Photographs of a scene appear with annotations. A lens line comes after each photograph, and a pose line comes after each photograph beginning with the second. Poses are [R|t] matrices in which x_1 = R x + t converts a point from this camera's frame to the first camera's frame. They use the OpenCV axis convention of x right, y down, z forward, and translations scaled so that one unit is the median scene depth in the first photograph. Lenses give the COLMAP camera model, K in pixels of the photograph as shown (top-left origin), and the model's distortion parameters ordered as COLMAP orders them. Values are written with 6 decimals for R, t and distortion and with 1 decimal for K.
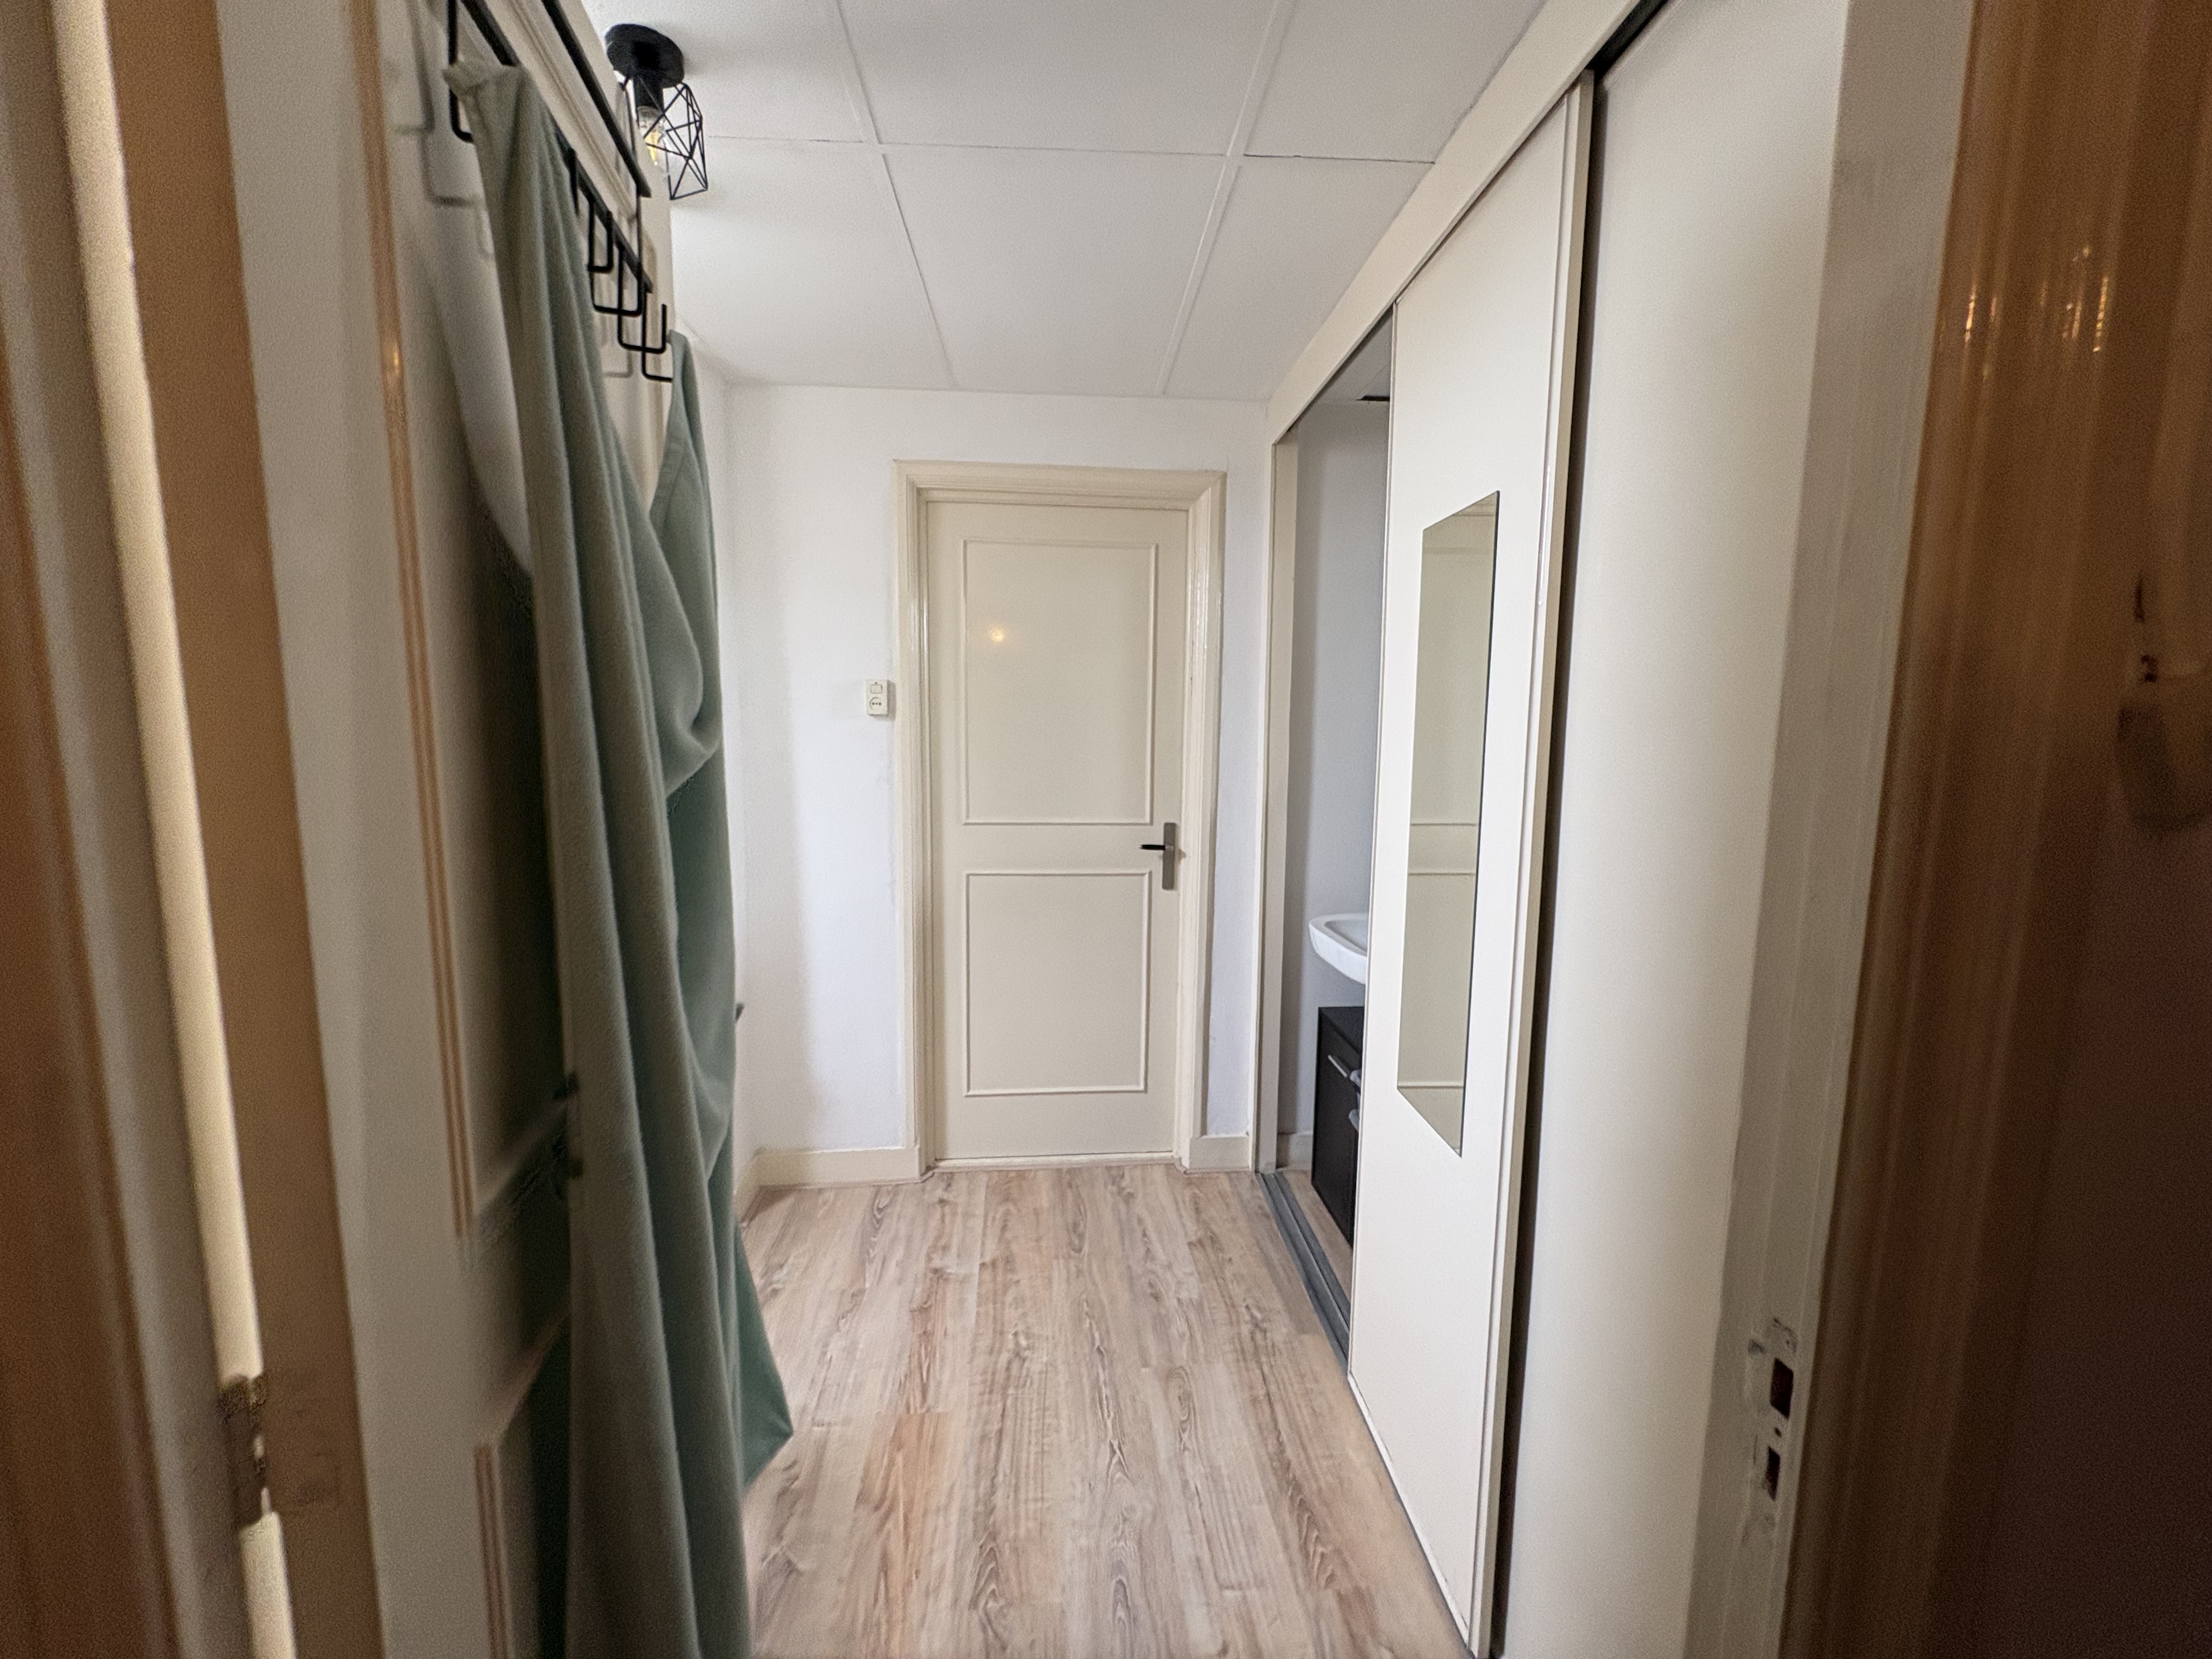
lens RADIAL K [[879.0, 0, 1112.2], [0, 879.0, 819.6], [0, 0, 1]] dist [0.002139, -0.000642]
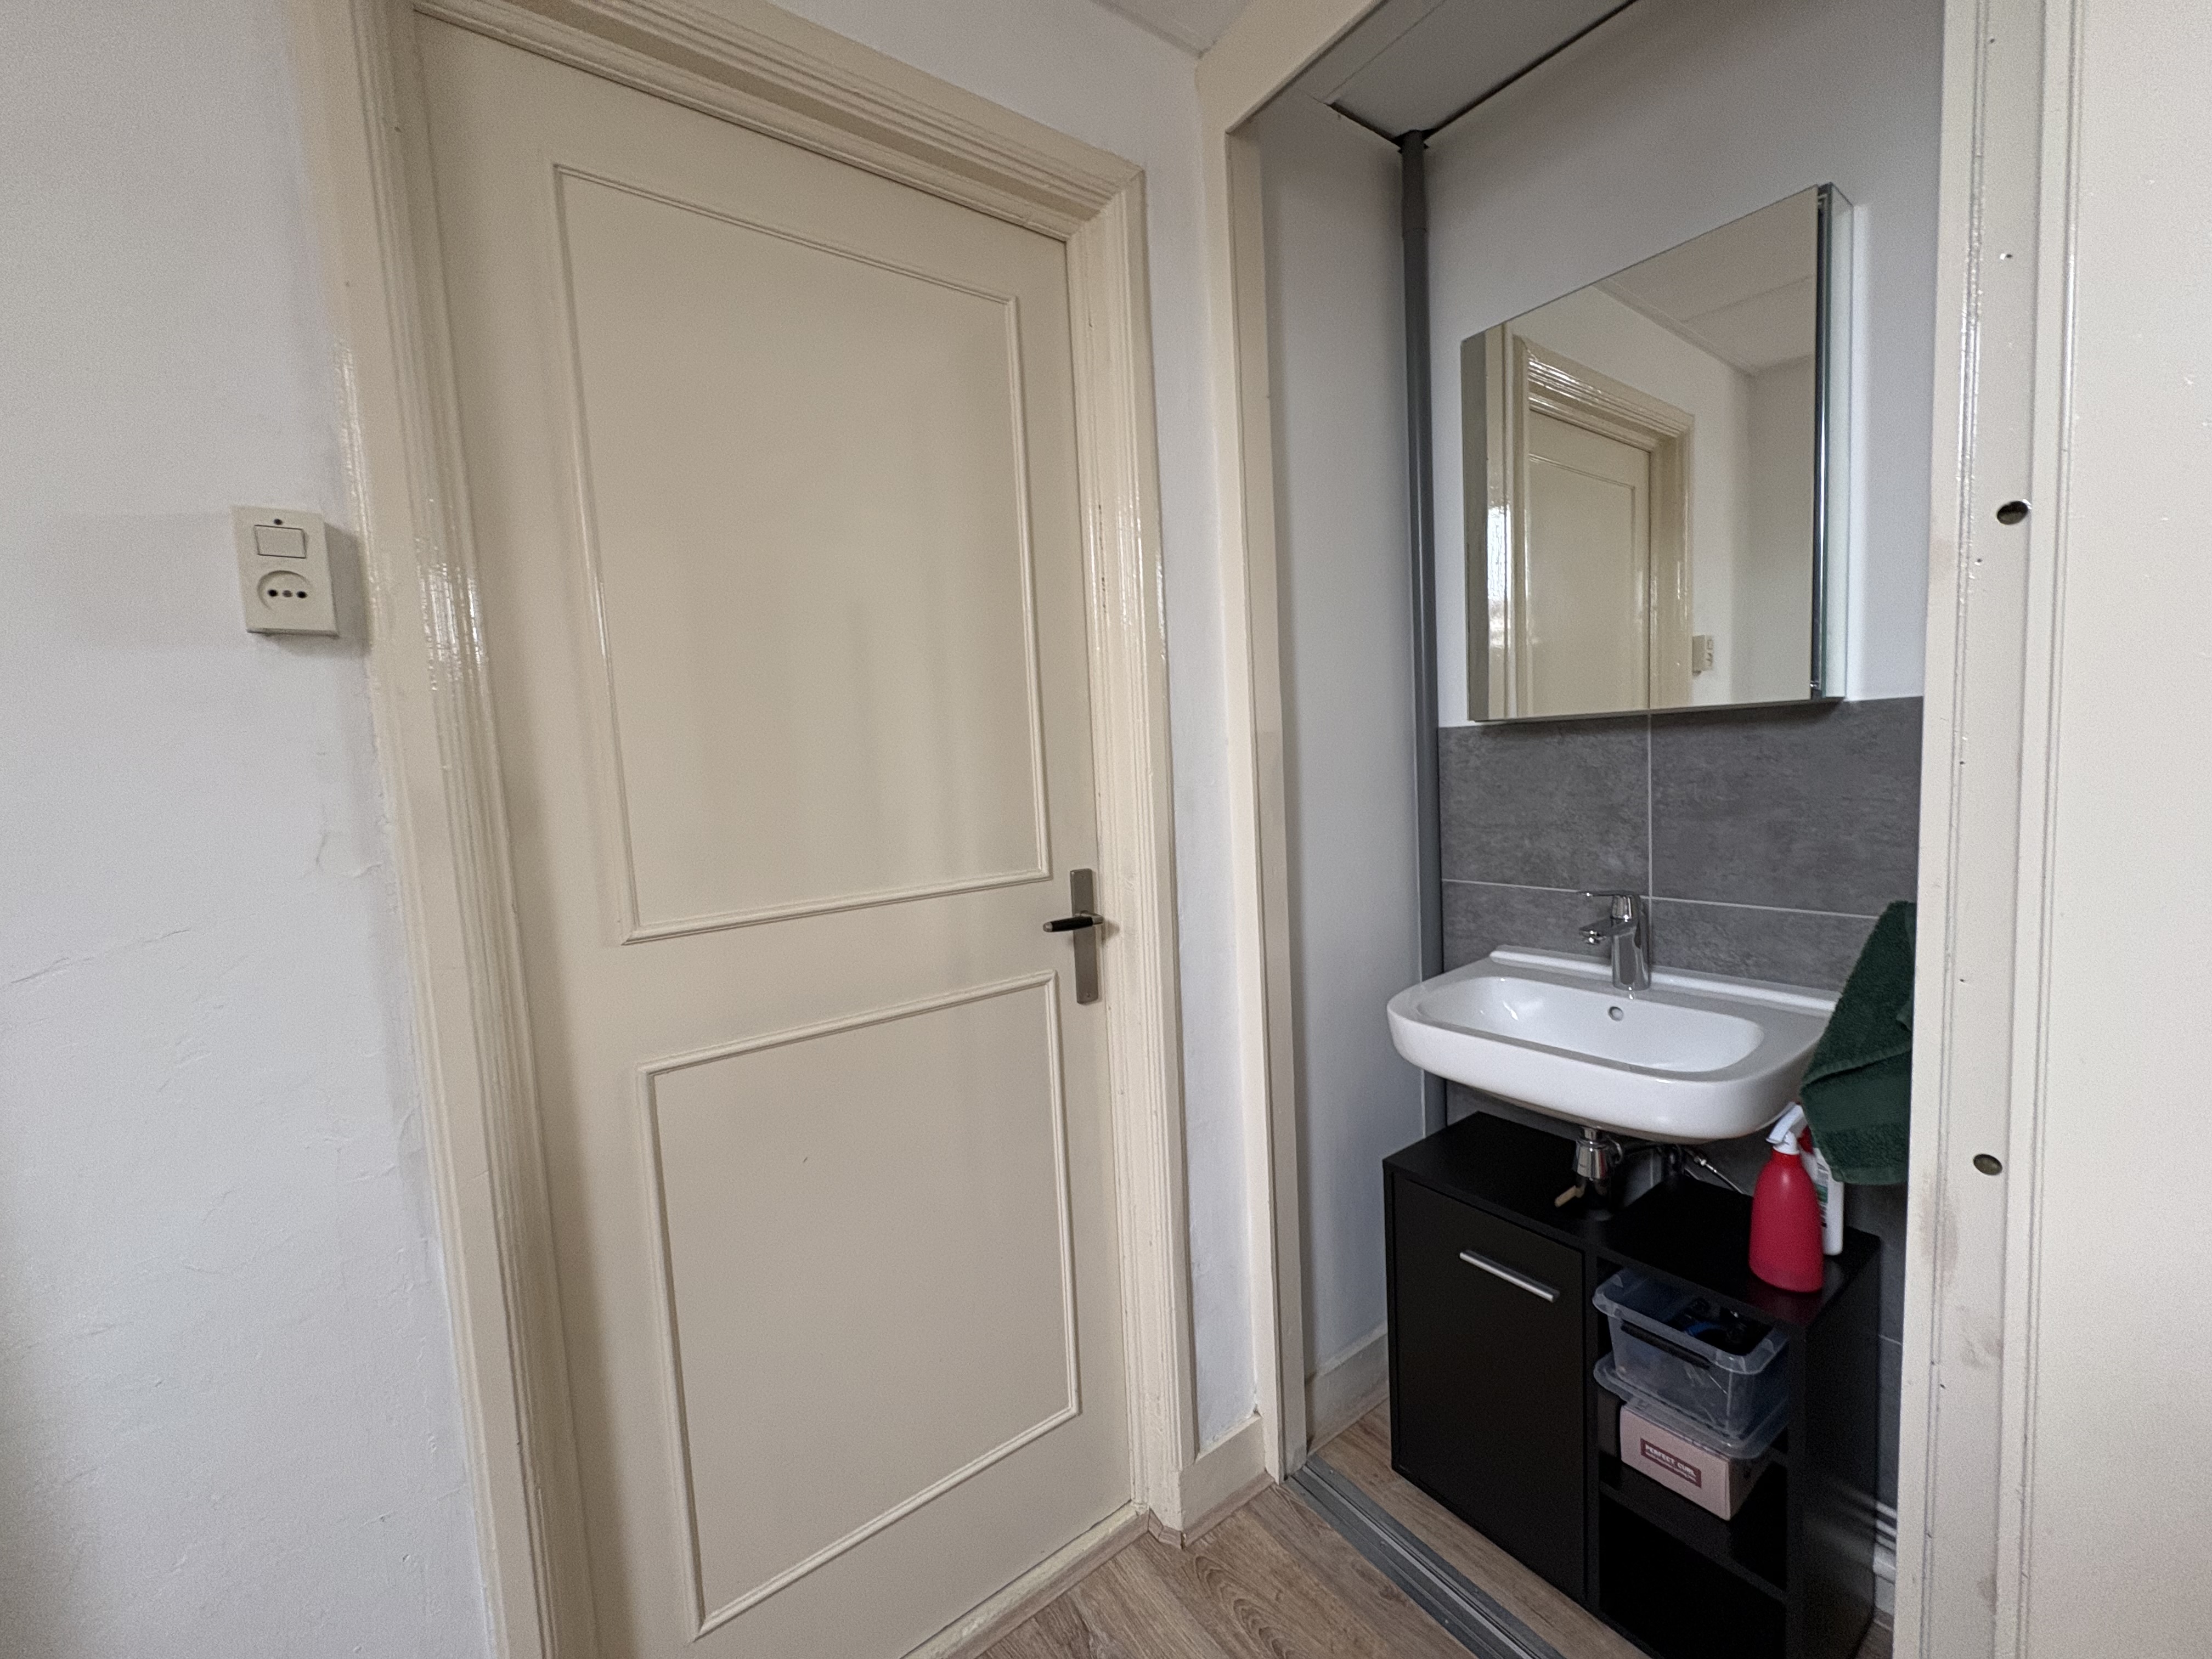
lens RADIAL K [[879.0, 0, 1101.8], [0, 879.0, 830.5], [0, 0, 1]] dist [0.002139, -0.000642]
pose [[0.858056, -0.100662, 0.503593, -0.189967], [0.118385, 0.992963, -0.003232, -0.017678], [-0.499724, 0.062391, 0.863935, 0.607688]]
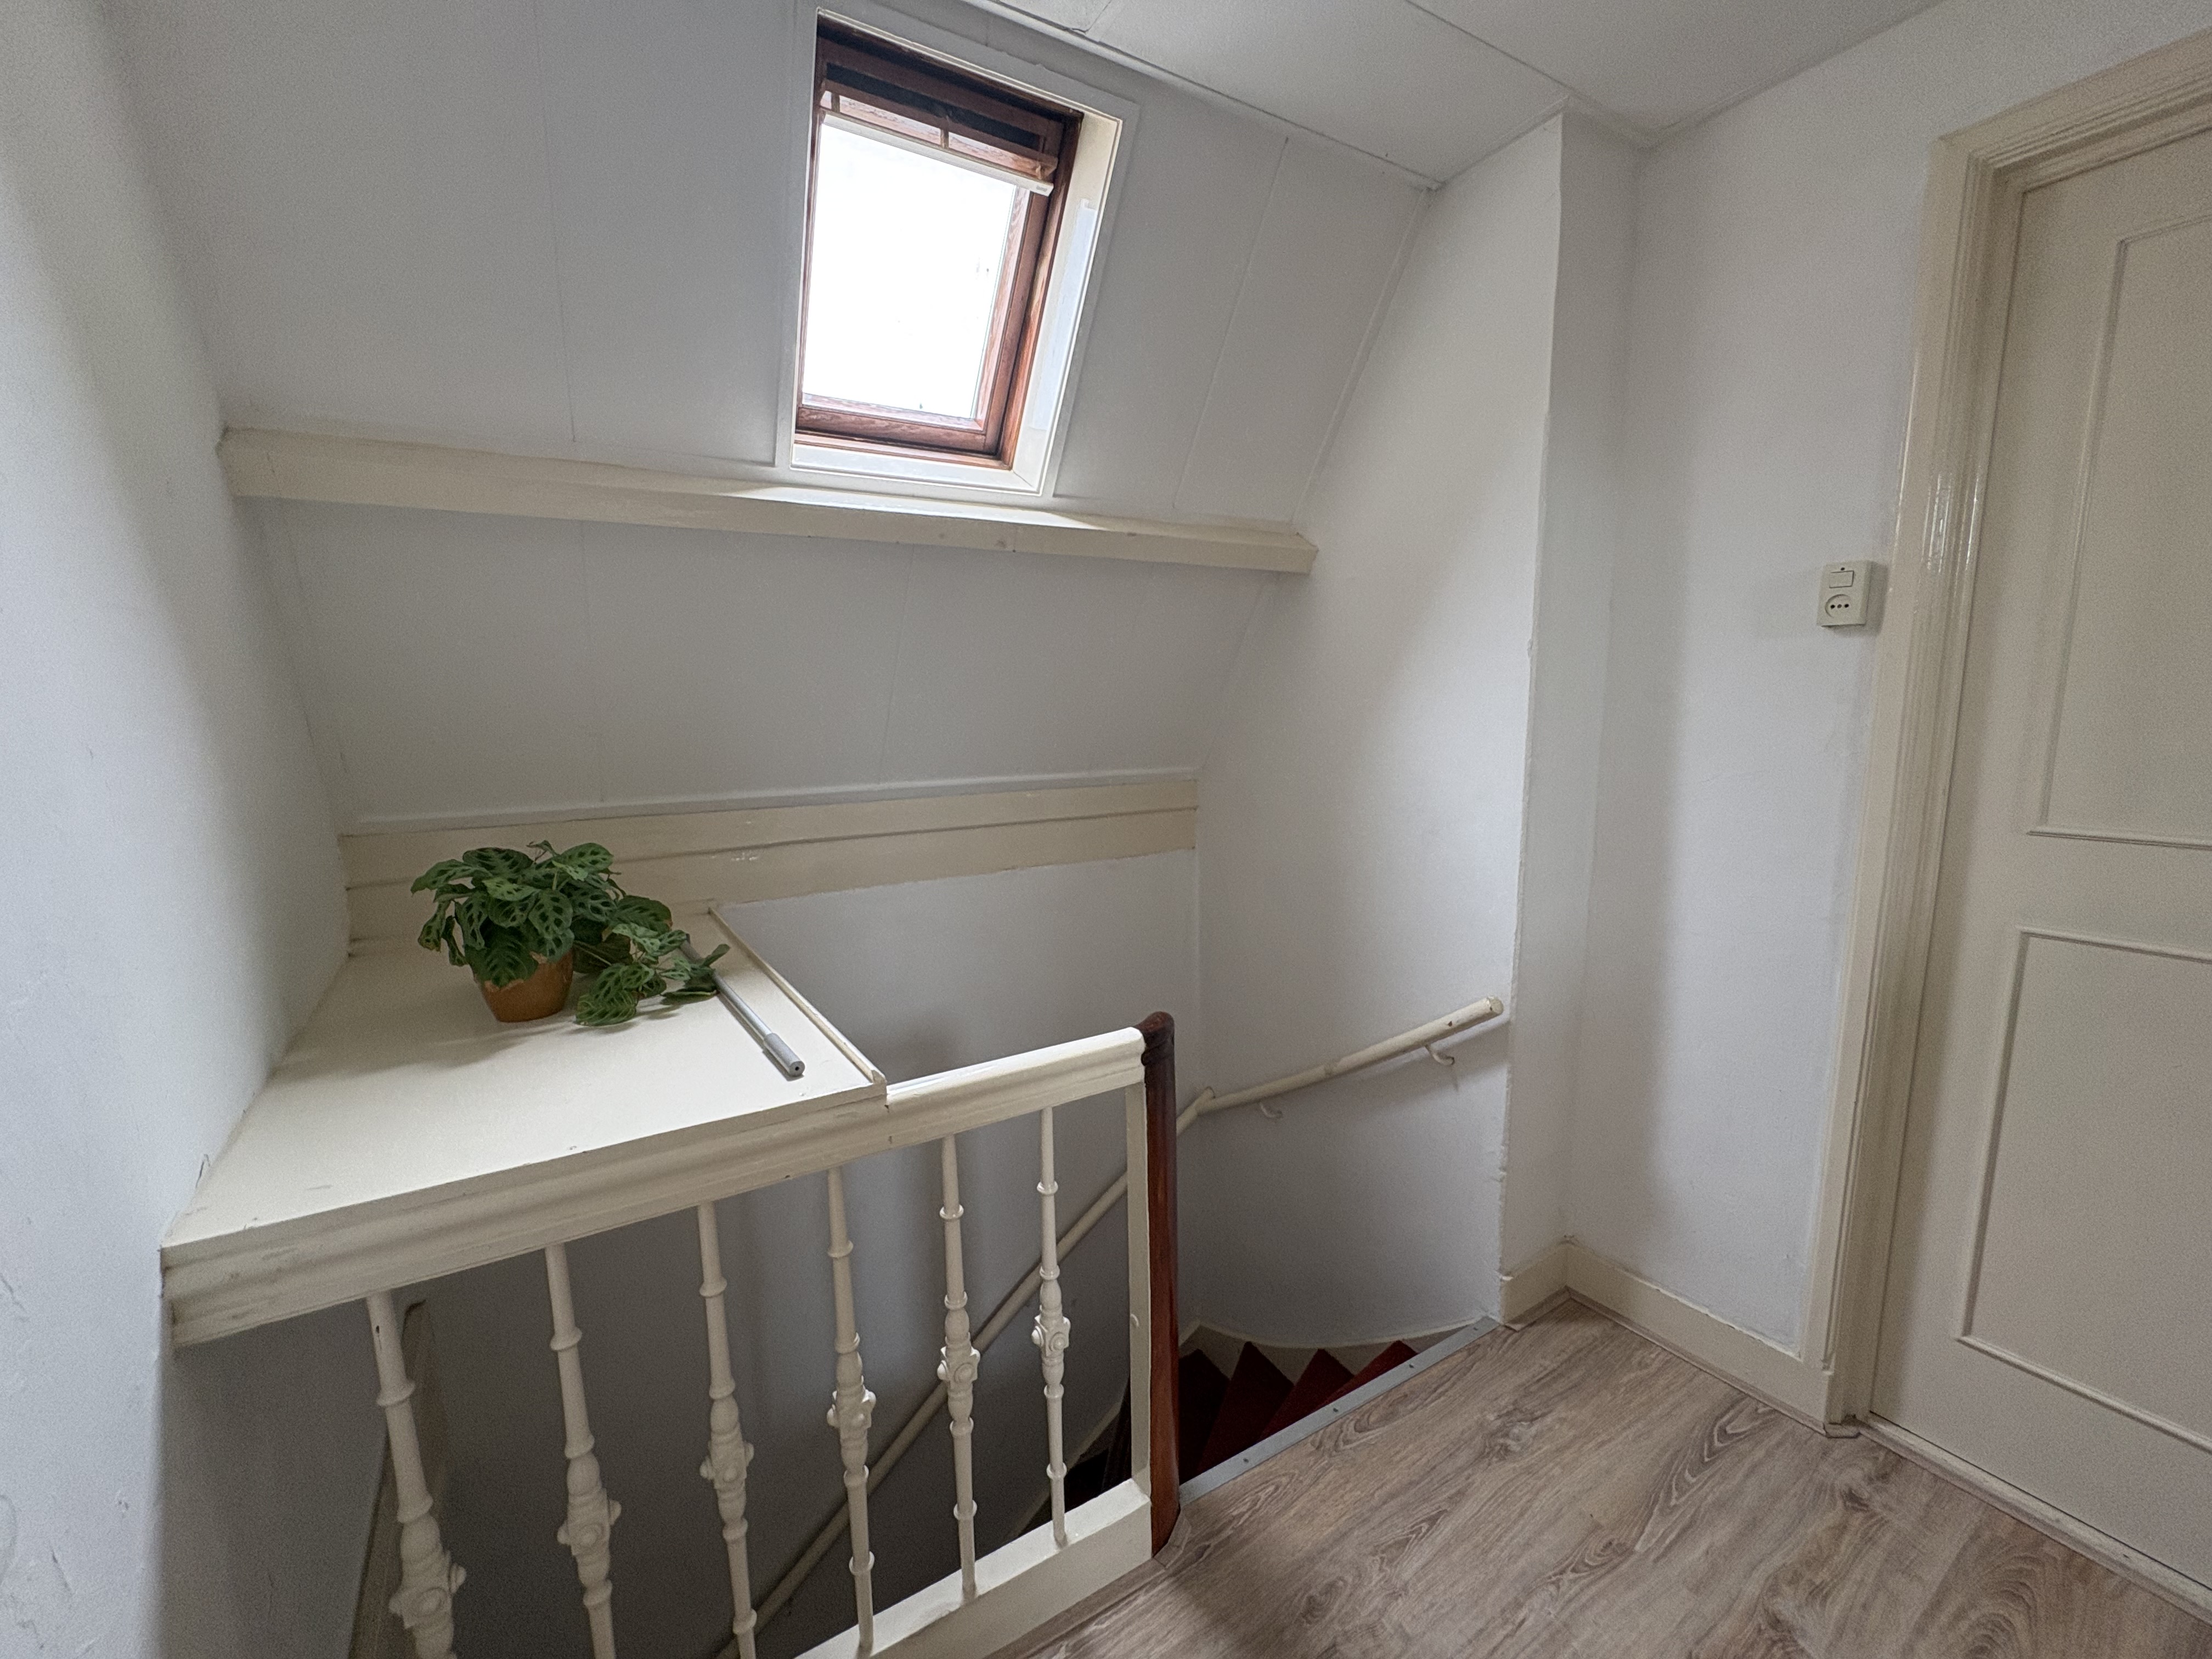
lens RADIAL K [[879.0, 0, 1111.0], [0, 879.0, 830.3], [0, 0, 1]] dist [0.002139, -0.000642]
pose [[0.460342, 0.111622, -0.880696, 0.035365], [-0.075759, 0.993384, 0.086306, 0.000177], [0.884503, 0.026990, 0.465753, 0.315607]]
